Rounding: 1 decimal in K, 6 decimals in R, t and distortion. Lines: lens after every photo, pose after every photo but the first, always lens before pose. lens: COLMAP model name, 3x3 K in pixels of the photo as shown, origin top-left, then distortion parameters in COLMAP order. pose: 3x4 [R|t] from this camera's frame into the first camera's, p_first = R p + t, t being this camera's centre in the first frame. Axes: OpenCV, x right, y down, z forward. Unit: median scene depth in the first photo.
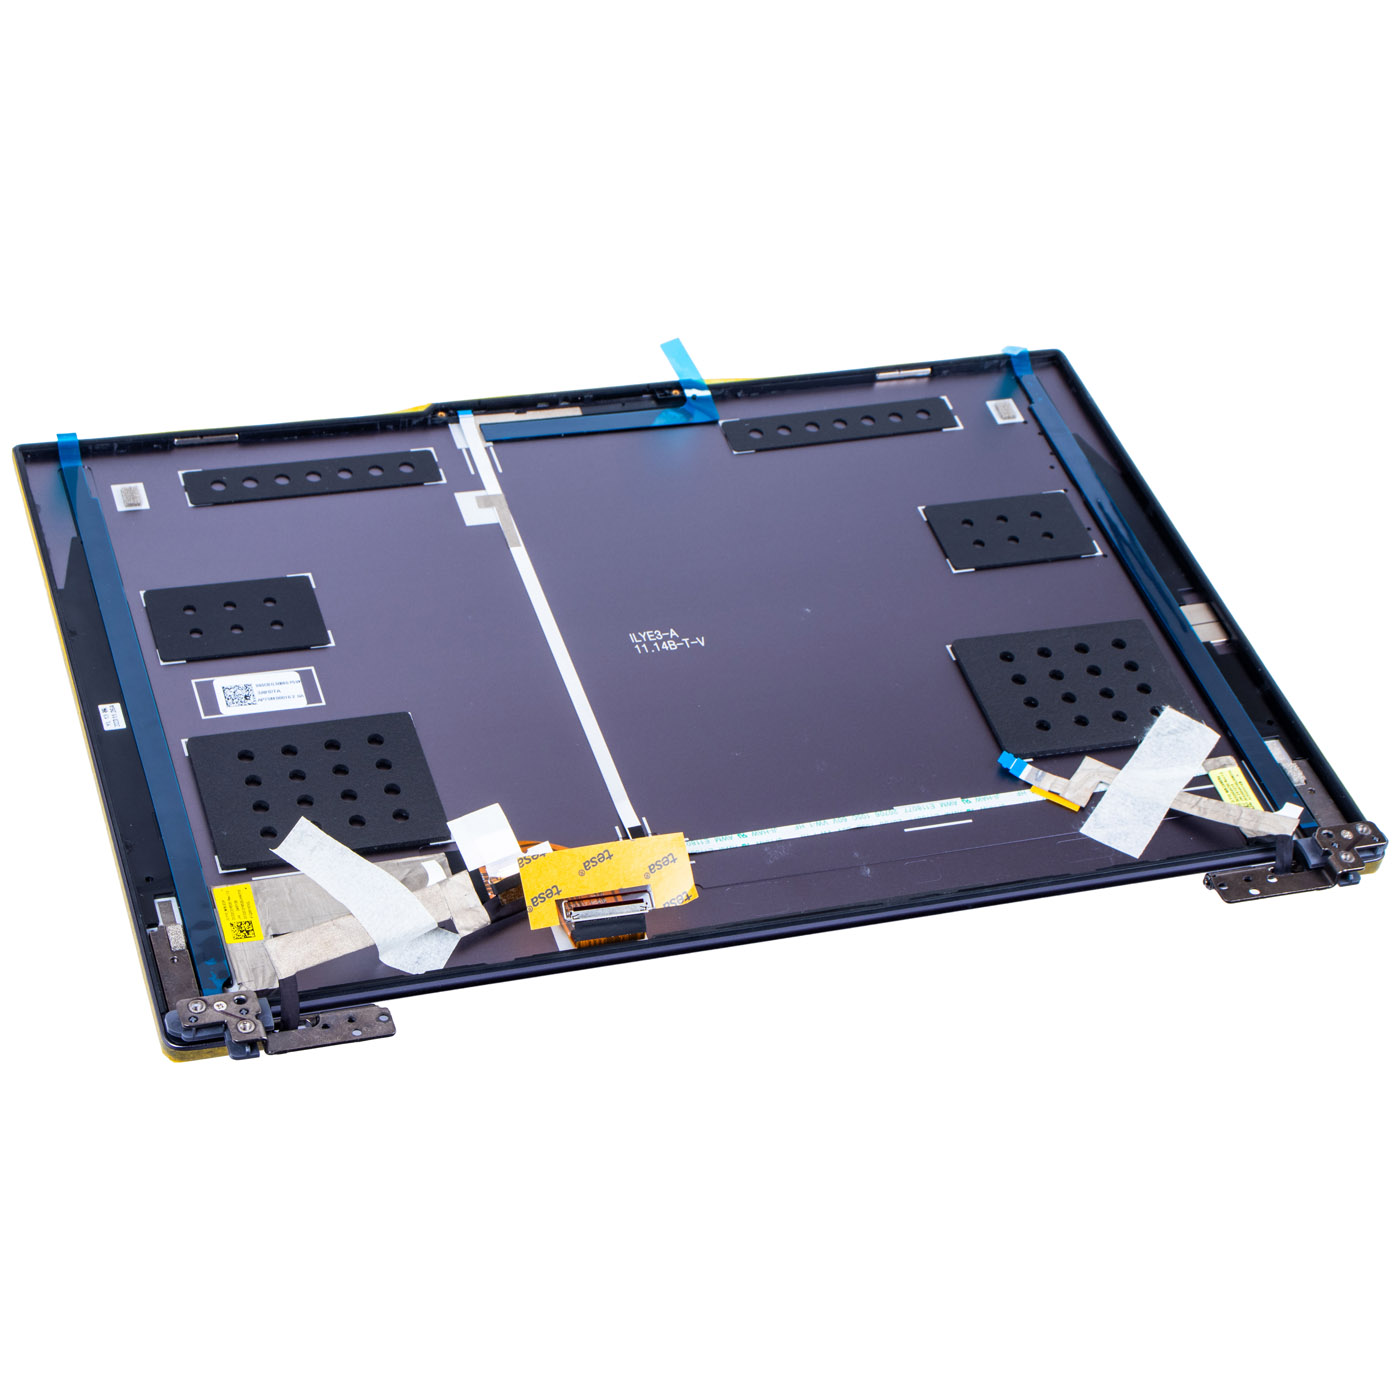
lens RADIAL K [[3218.9, 0, 700.0], [0, 3218.9, 700.0], [0, 0, 1]] dist [0.235821, -0.100342]
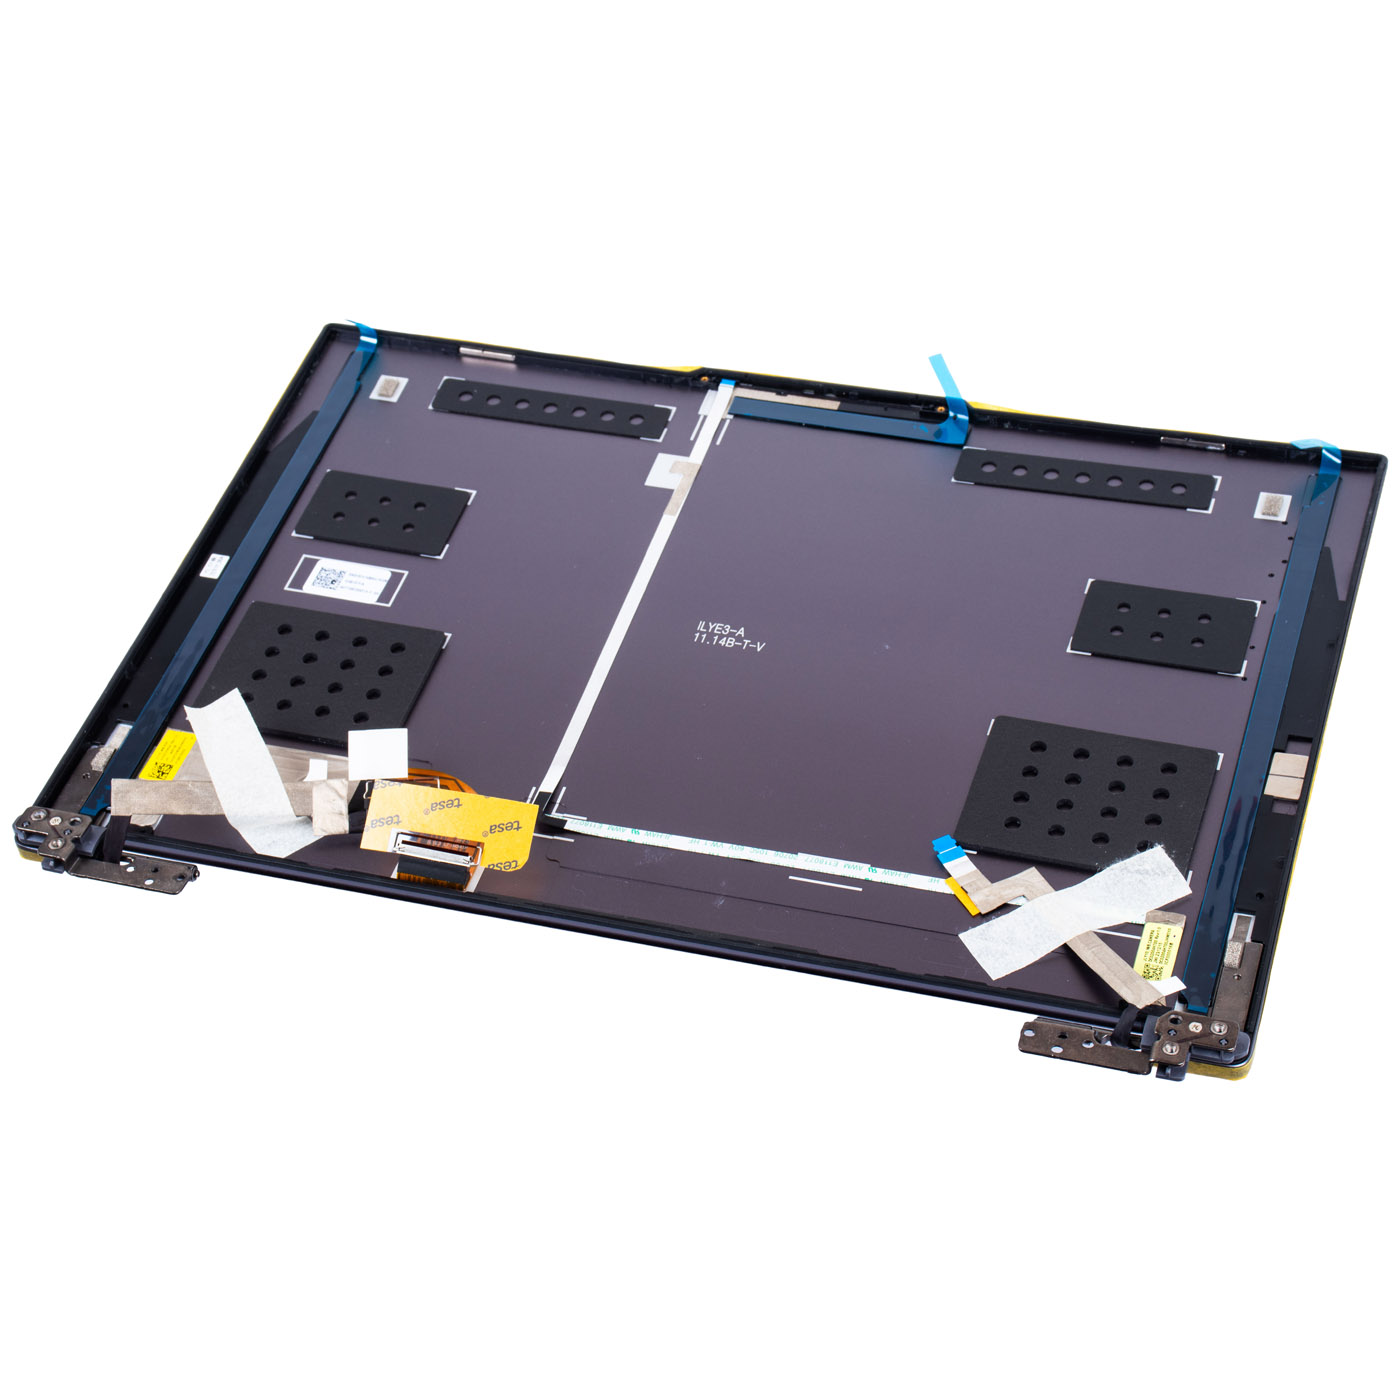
lens RADIAL K [[3203.7, 0, 700.0], [0, 3203.7, 774.7], [0, 0, 1]] dist [0.266346, -0.428374]
pose [[0.776981, 0.265662, -0.570723, 0.553009], [-0.256436, 0.961533, 0.098465, -0.072217], [0.574927, 0.069848, 0.815218, 0.203728]]
